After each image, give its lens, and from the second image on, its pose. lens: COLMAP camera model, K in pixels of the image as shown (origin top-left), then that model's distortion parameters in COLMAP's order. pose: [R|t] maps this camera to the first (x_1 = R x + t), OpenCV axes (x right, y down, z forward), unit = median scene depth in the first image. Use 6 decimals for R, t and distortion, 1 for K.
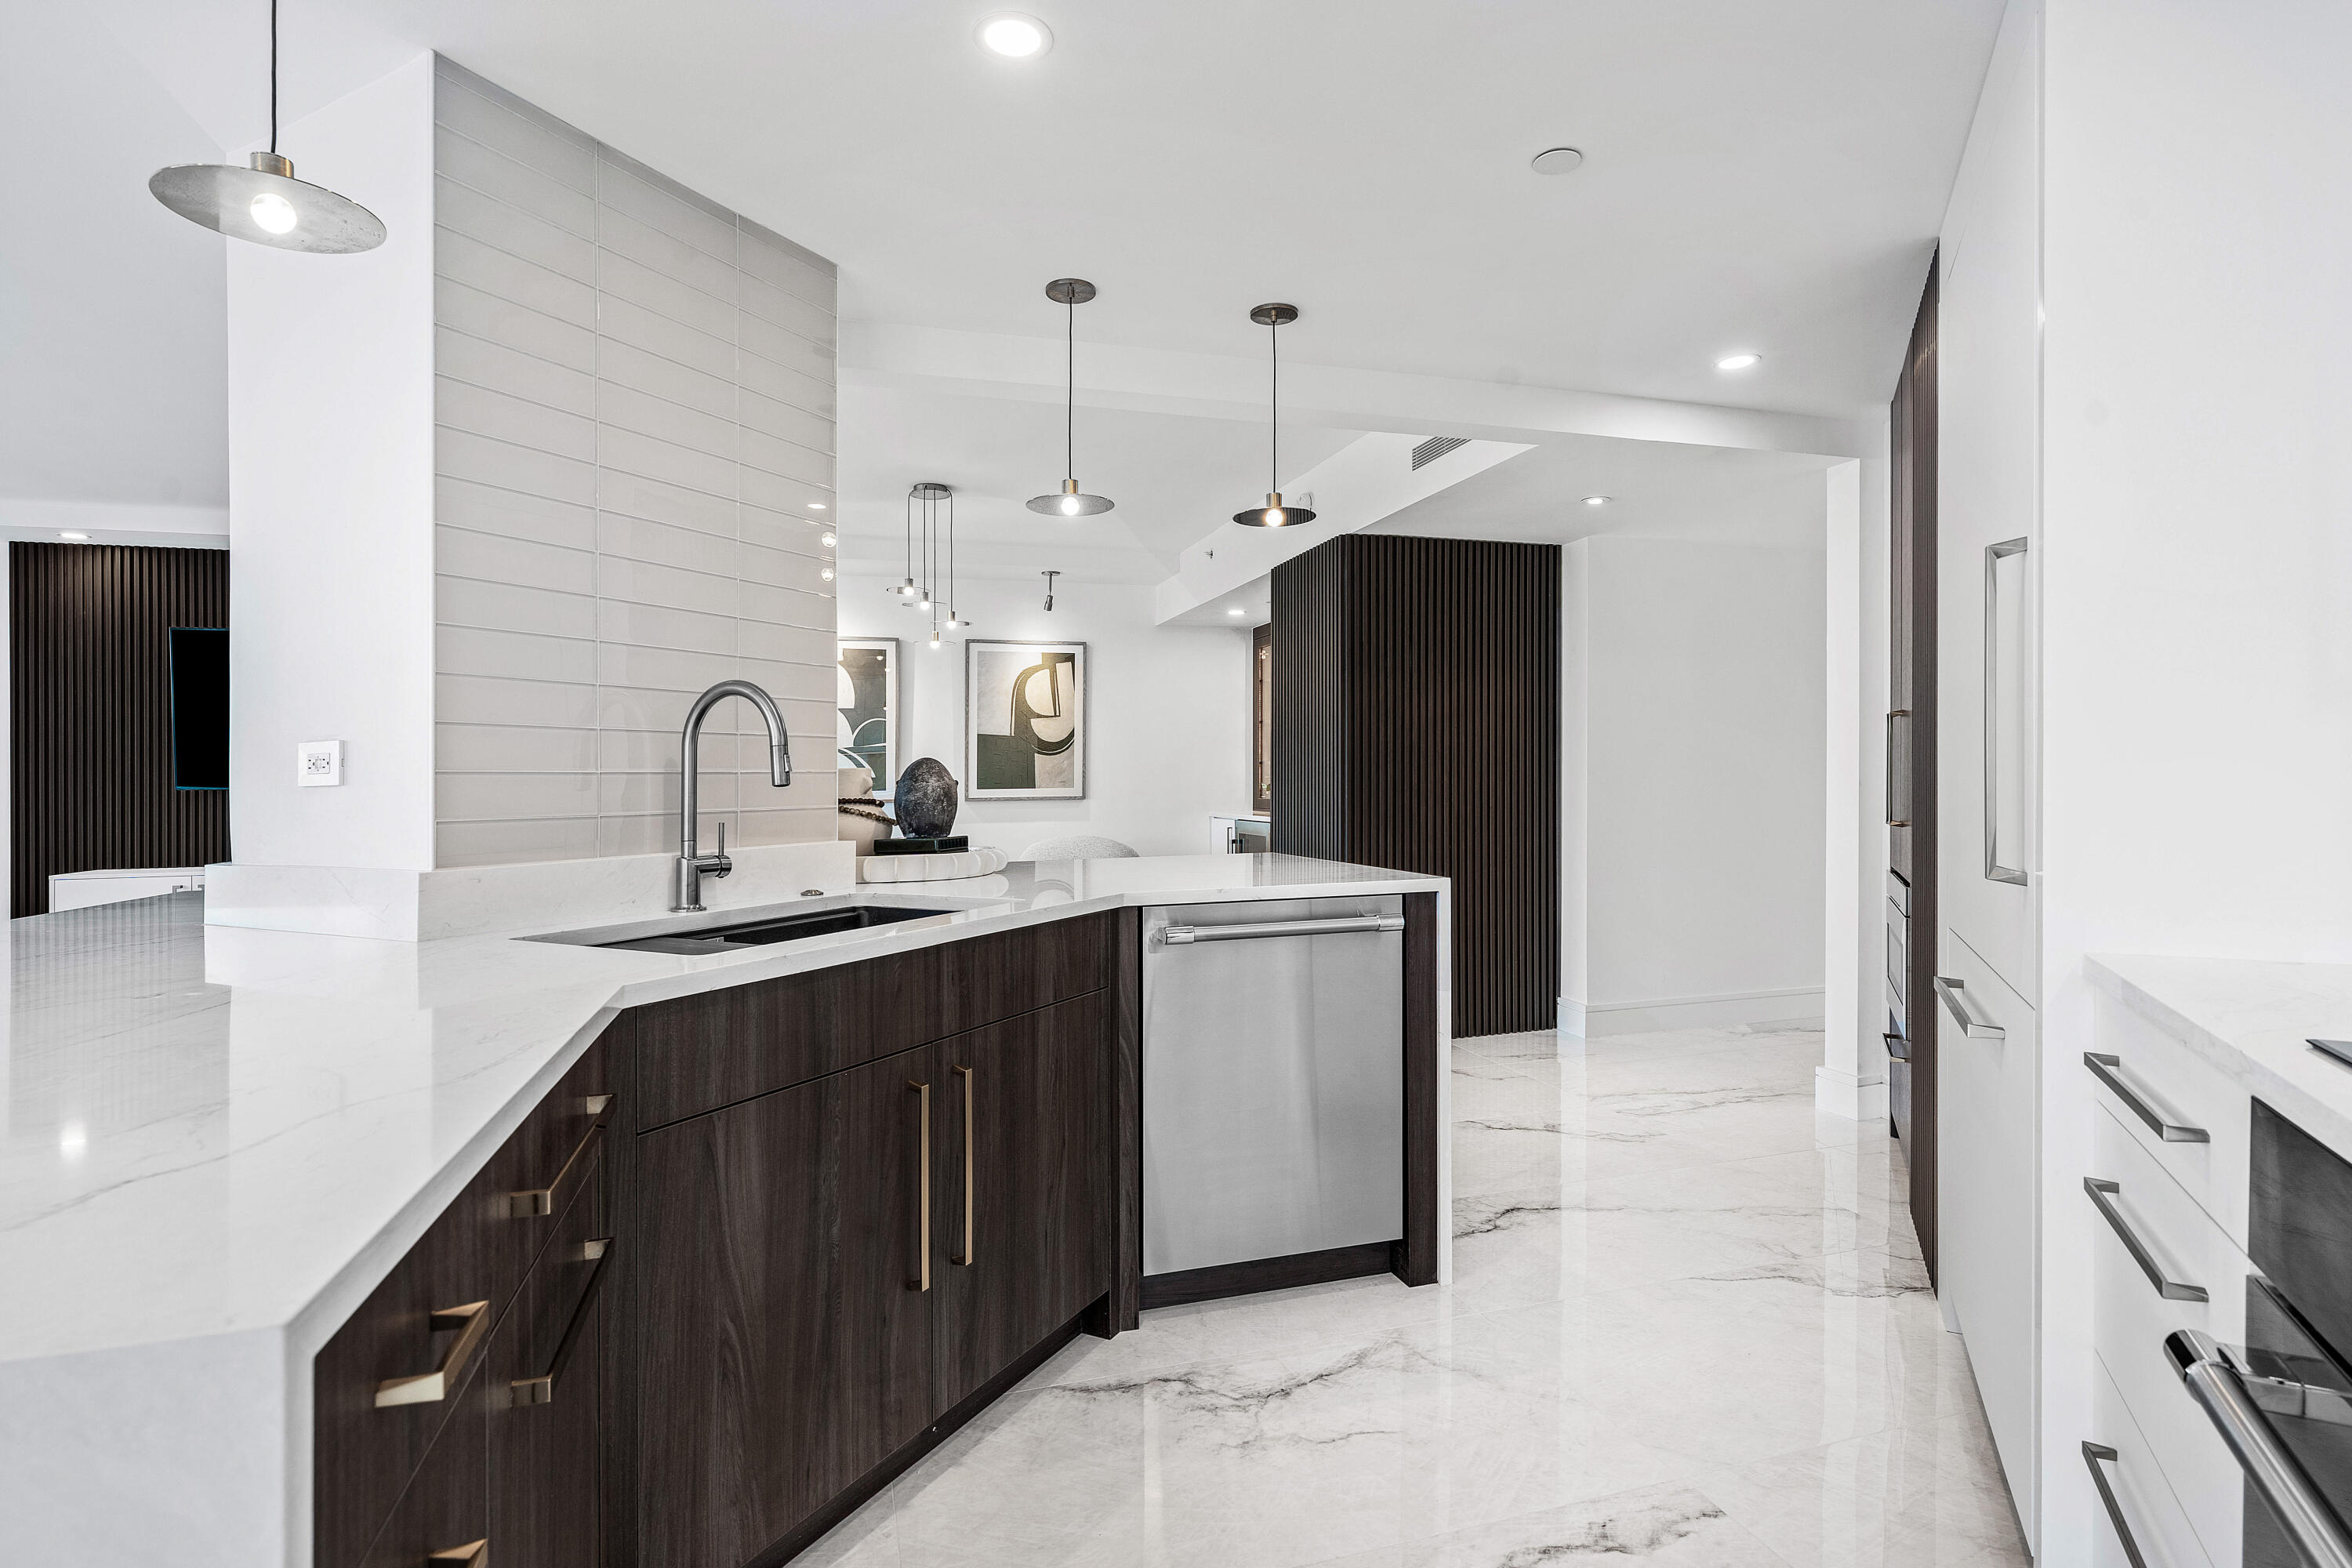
lens RADIAL K [[1142.5, 0, 1176.4], [0, 1142.5, 780.0], [0, 0, 1]] dist [-0.000255, 0.000098]
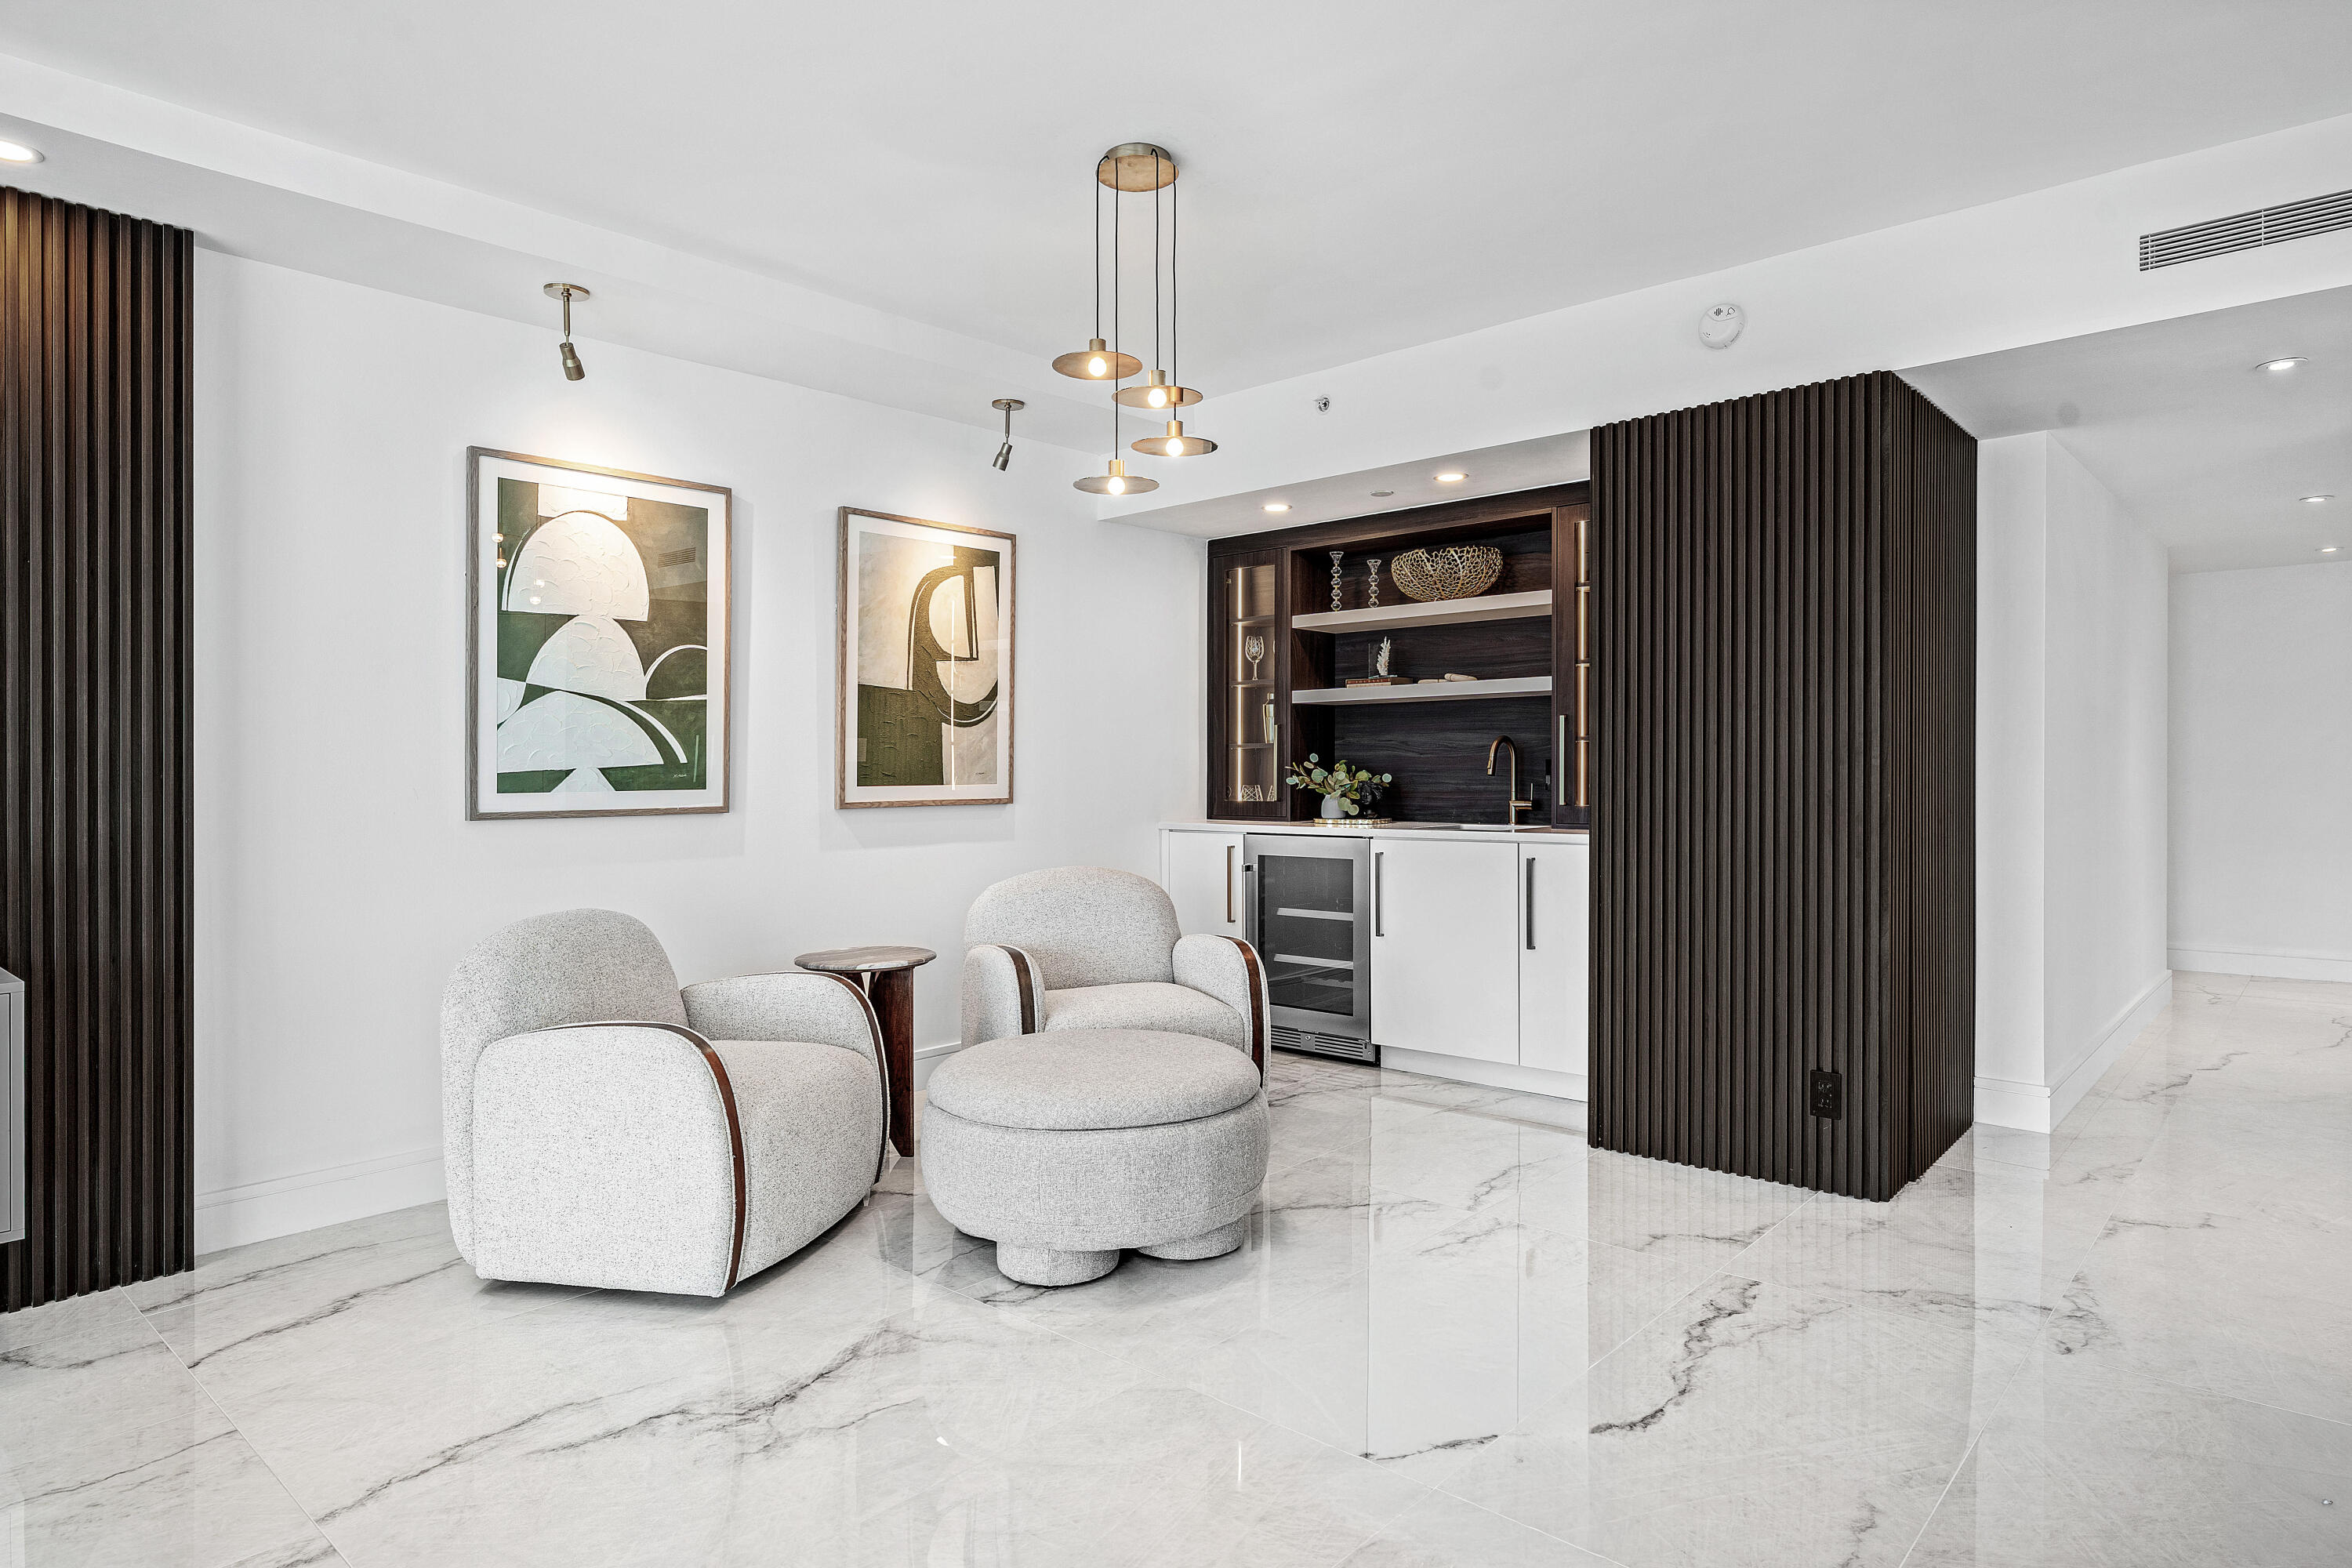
lens RADIAL K [[1324.2, 0, 1164.9], [0, 1324.2, 756.7], [0, 0, 1]] dist [-0.001623, -0.000020]
pose [[0.867647, 0.011055, 0.497058, -0.358781], [-0.003894, 0.999873, -0.015440, 0.003170], [-0.497166, 0.011461, 0.867580, 0.383951]]
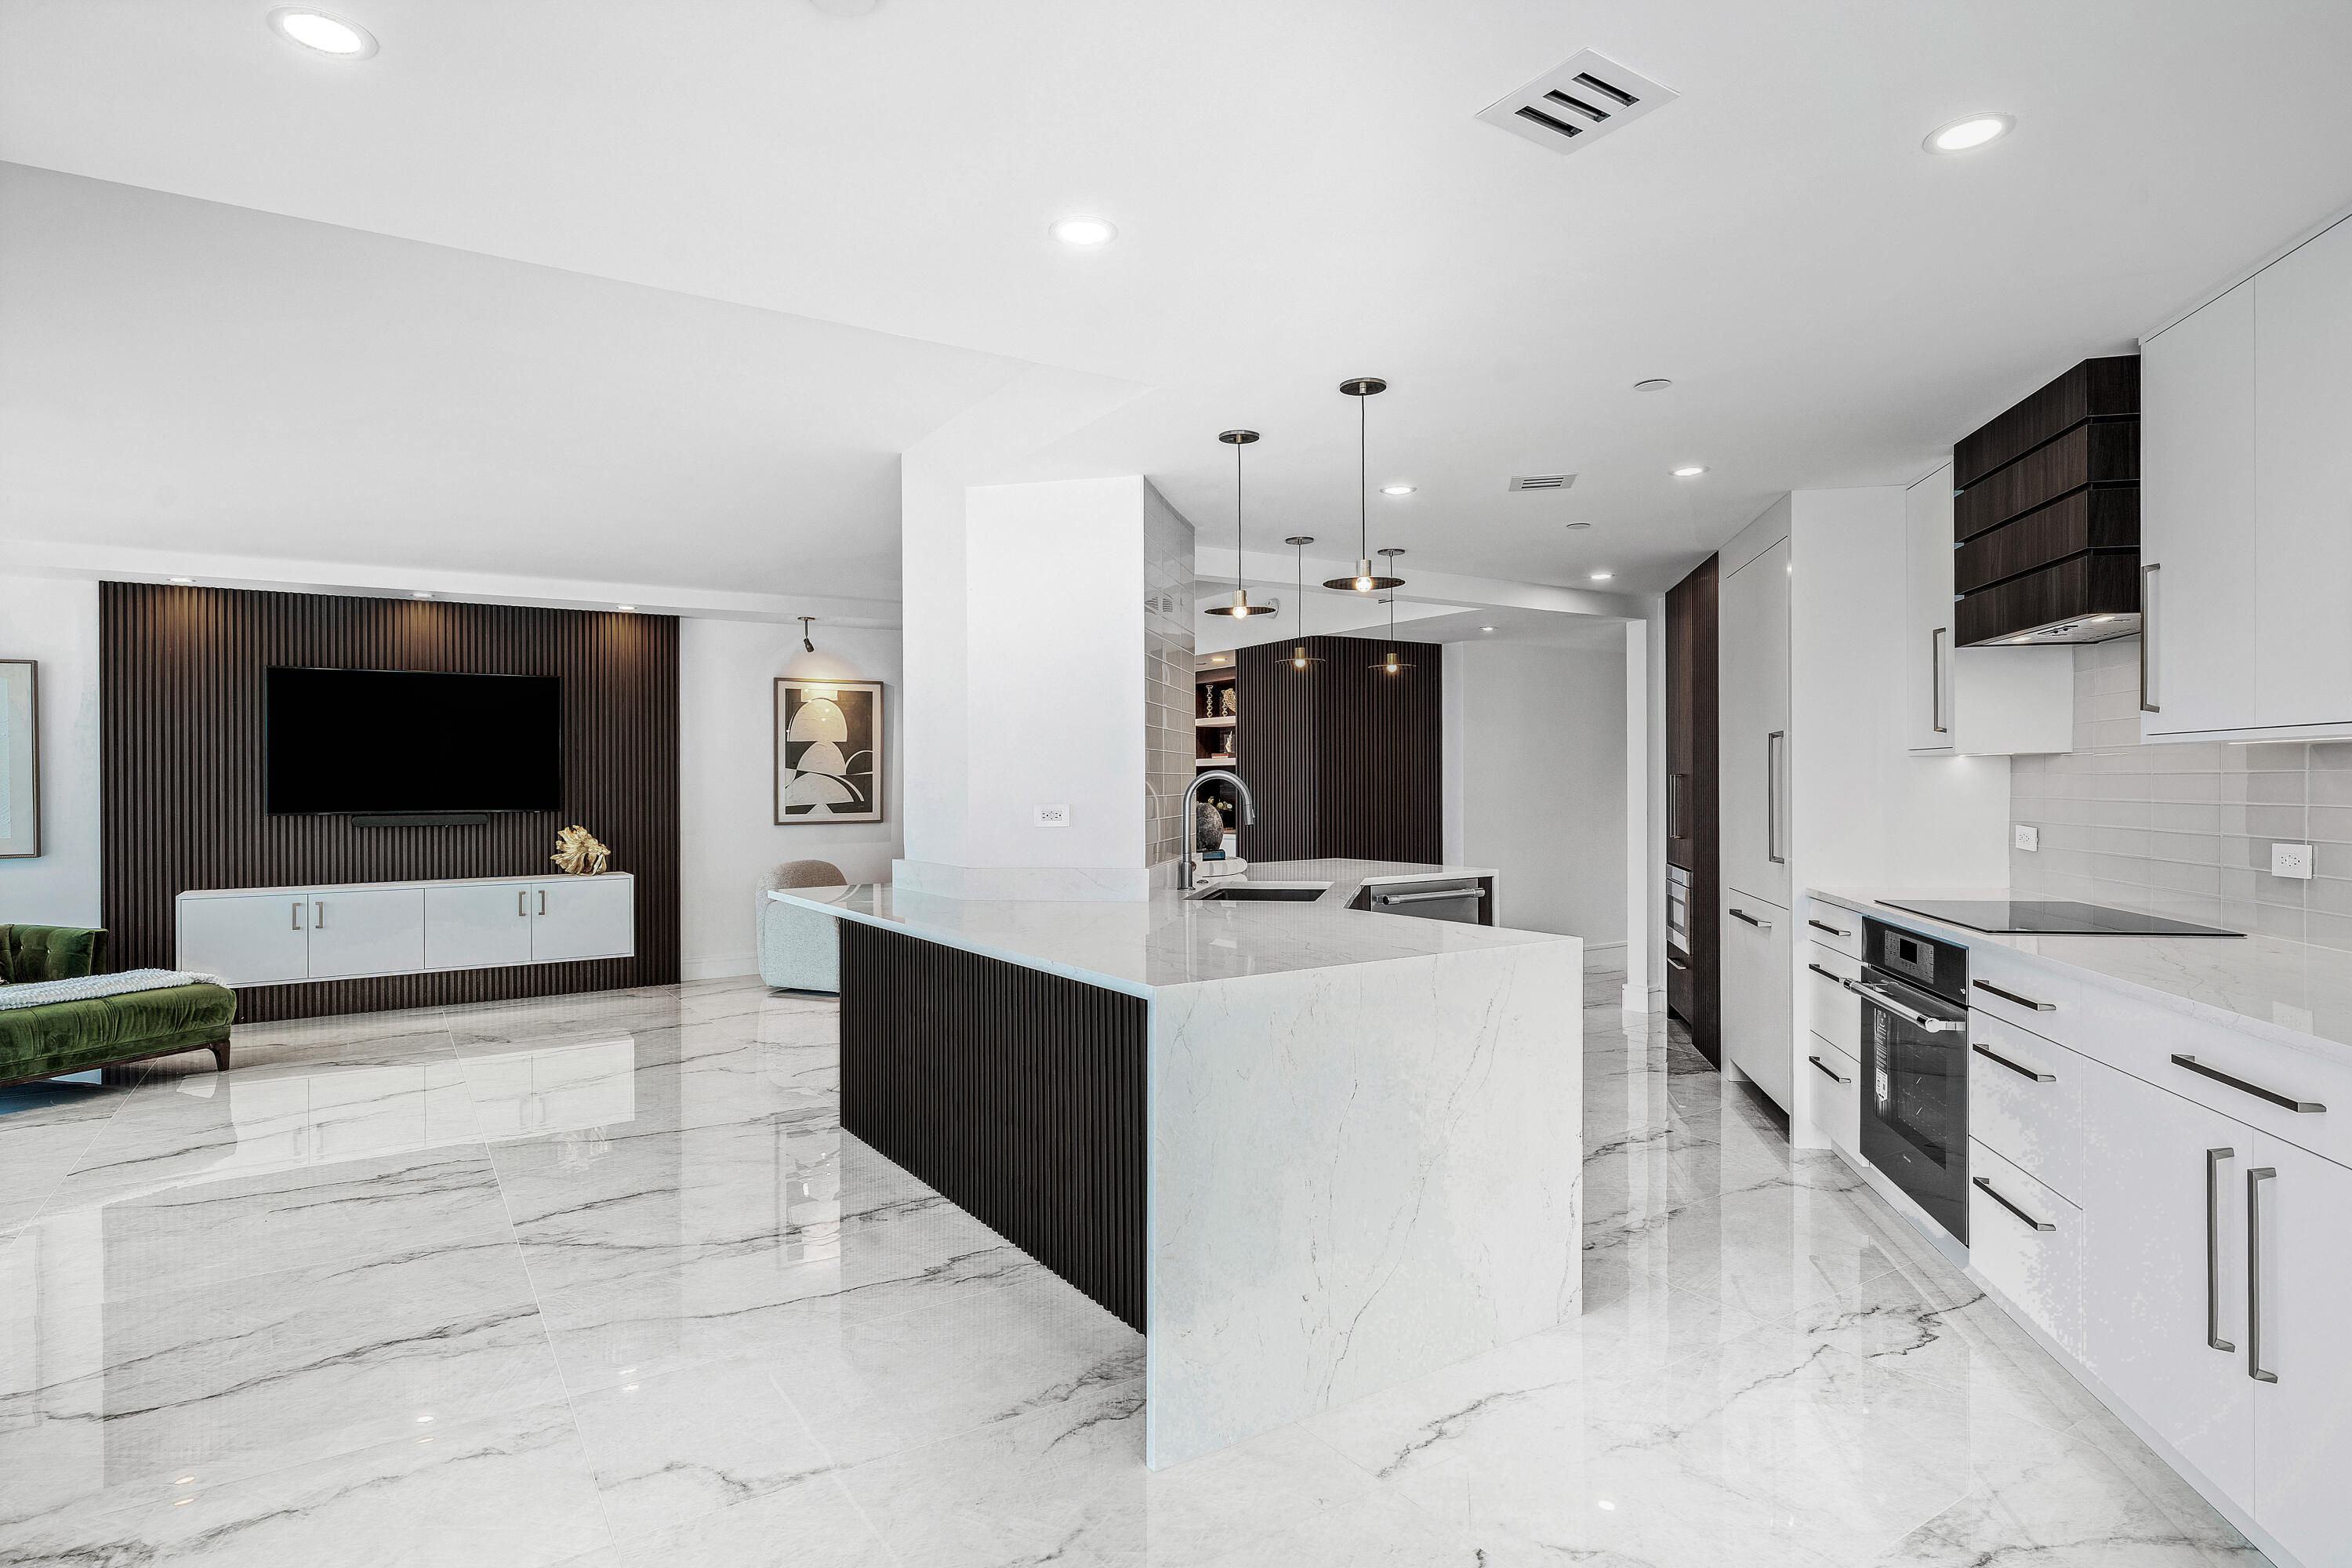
lens RADIAL K [[1223.8, 0, 1176.6], [0, 1223.8, 774.0], [0, 0, 1]] dist [0.003198, 0.000314]
pose [[0.961628, 0.006849, 0.274272, -0.290338], [-0.003685, 0.999921, -0.012050, -0.015565], [-0.274333, 0.010577, 0.961577, -0.281663]]
